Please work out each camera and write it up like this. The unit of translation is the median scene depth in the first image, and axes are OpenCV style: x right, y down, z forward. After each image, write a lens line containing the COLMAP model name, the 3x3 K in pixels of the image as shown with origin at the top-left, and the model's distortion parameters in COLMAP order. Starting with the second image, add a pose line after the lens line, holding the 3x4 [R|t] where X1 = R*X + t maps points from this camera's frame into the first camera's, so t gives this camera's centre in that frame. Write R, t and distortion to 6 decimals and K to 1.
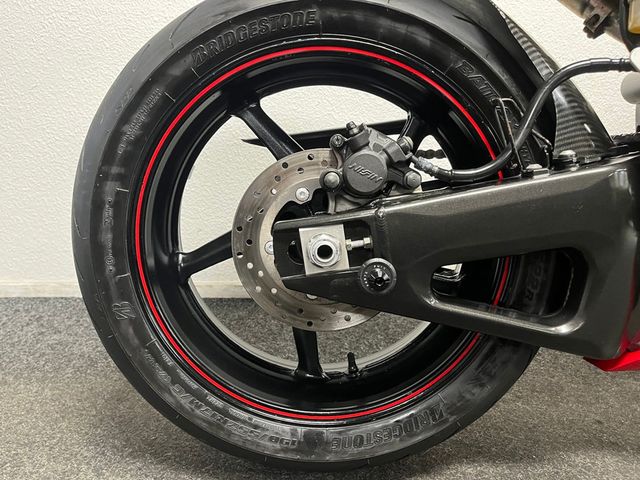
lens RADIAL K [[478.5, 0, 320.0], [0, 478.5, 240.0], [0, 0, 1]] dist [0.070470, -0.102110]
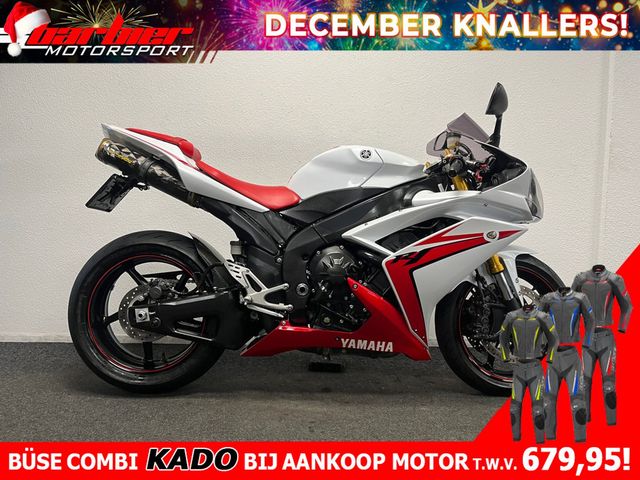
lens RADIAL K [[478.5, 0, 320.0], [0, 478.5, 240.0], [0, 0, 1]] dist [0.070470, -0.102110]
pose [[0.999836, 0.010617, 0.014700, 1.150490], [-0.008103, 0.986823, -0.161600, 0.035200], [-0.016222, 0.161454, 0.986747, -2.368463]]
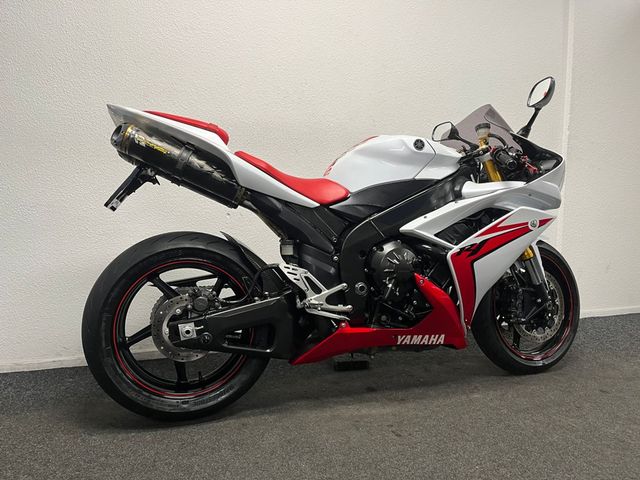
lens RADIAL K [[478.5, 0, 320.0], [0, 478.5, 240.0], [0, 0, 1]] dist [0.070470, -0.102110]
pose [[0.957254, -0.034185, 0.287222, -0.039577], [0.072751, 0.989525, -0.124691, -0.099675], [-0.279950, 0.140257, 0.949714, -1.995230]]
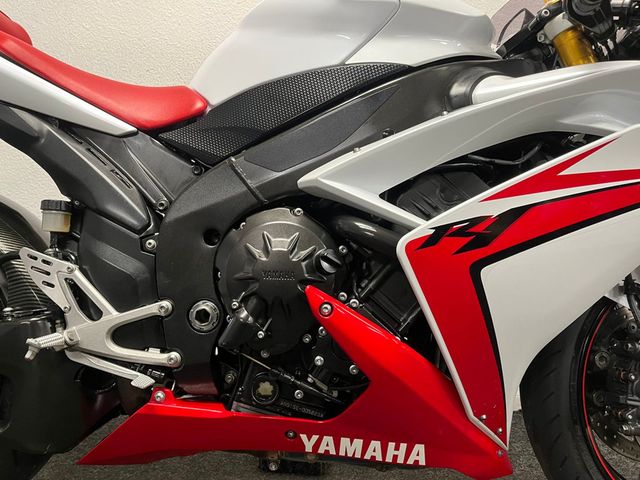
lens RADIAL K [[478.5, 0, 320.0], [0, 478.5, 240.0], [0, 0, 1]] dist [0.070470, -0.102110]
pose [[0.999430, 0.007601, -0.032883, 1.448329], [-0.013421, 0.983467, -0.180590, -0.124622], [0.030967, 0.180929, 0.983009, -0.463392]]
